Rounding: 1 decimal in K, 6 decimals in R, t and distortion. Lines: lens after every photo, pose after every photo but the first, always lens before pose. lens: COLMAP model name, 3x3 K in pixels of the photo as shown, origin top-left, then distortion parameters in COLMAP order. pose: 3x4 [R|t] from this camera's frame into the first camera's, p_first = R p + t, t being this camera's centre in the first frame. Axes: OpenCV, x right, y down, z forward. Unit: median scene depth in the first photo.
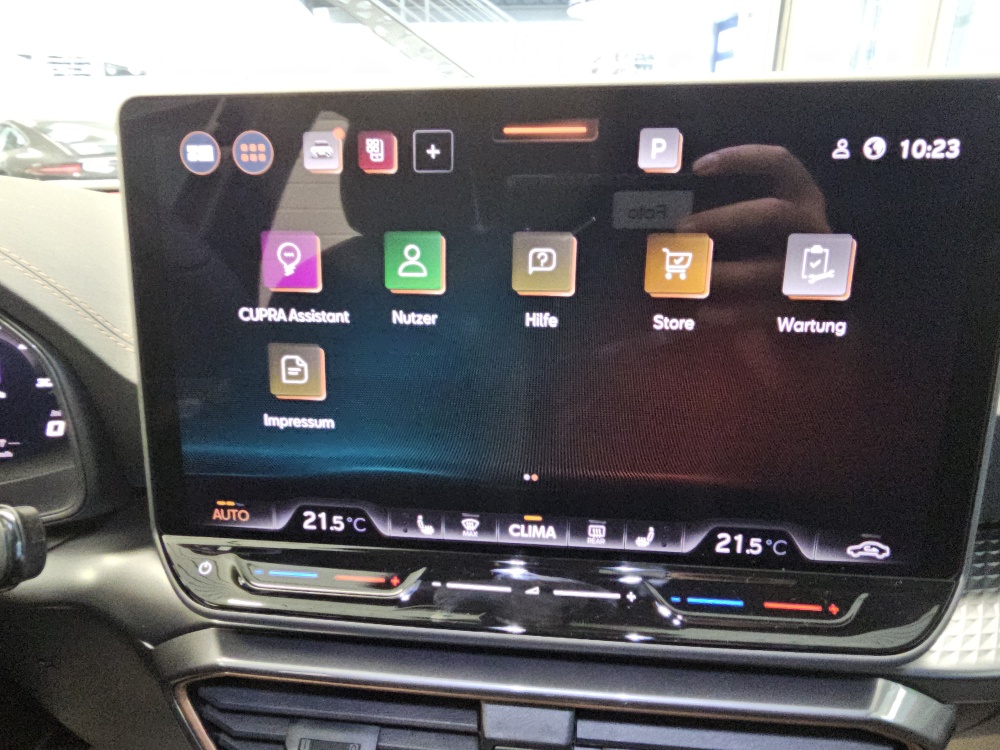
lens RADIAL K [[684.6, 0, 446.8], [0, 684.6, 366.8], [0, 0, 1]] dist [-0.001235, -0.004204]
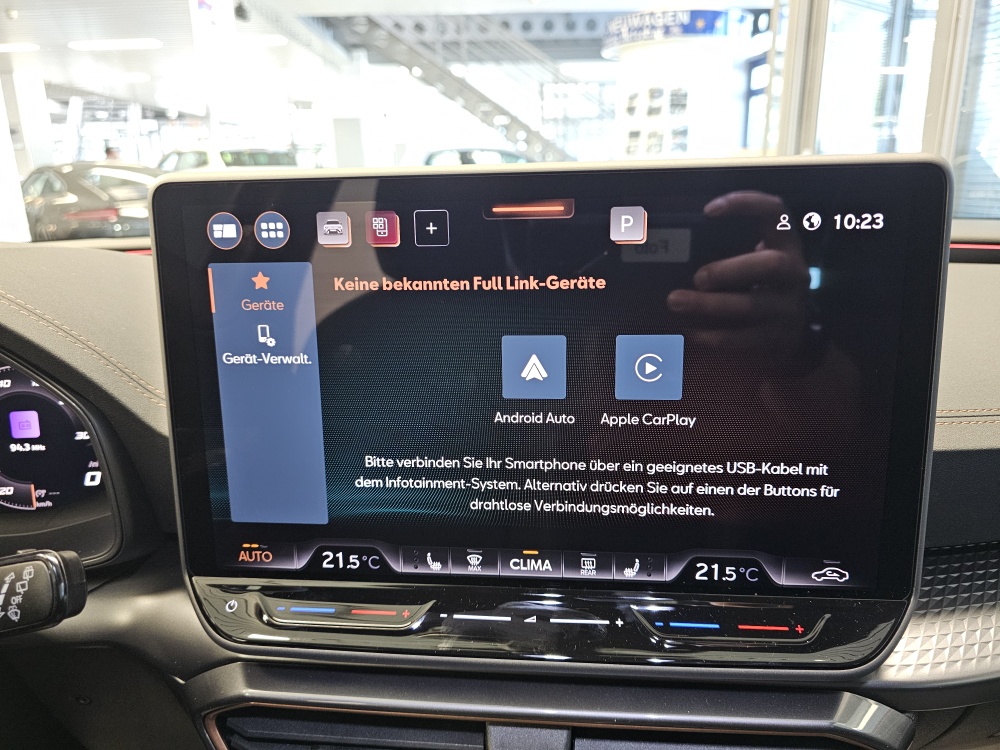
lens RADIAL K [[691.5, 0, 500.0], [0, 691.5, 375.0], [0, 0, 1]] dist [0.008881, -0.030327]
pose [[0.999715, -0.018611, 0.014978, 0.064852], [0.019220, 0.998950, -0.041584, -0.018985], [-0.014189, 0.041860, 0.999023, -0.122194]]
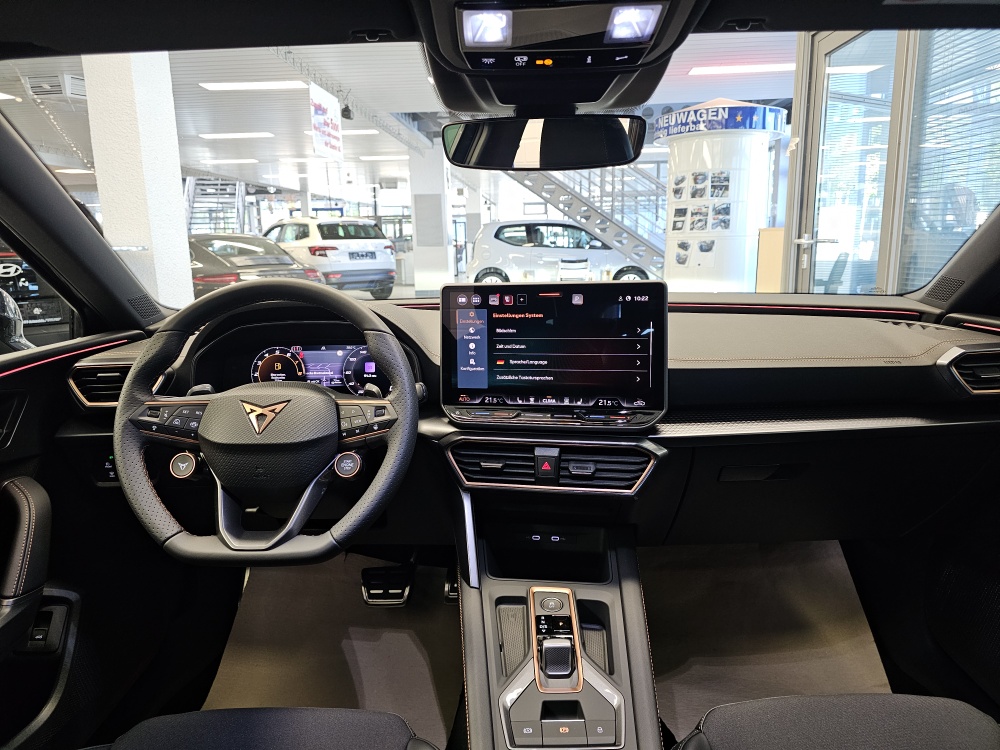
lens RADIAL K [[670.6, 0, 499.1], [0, 670.6, 370.1], [0, 0, 1]] dist [0.064093, -0.064585]
pose [[0.997144, 0.001562, -0.075501, 0.128261], [-0.011788, 0.990751, -0.135181, 0.557672], [0.074592, 0.135685, 0.987940, -2.521232]]
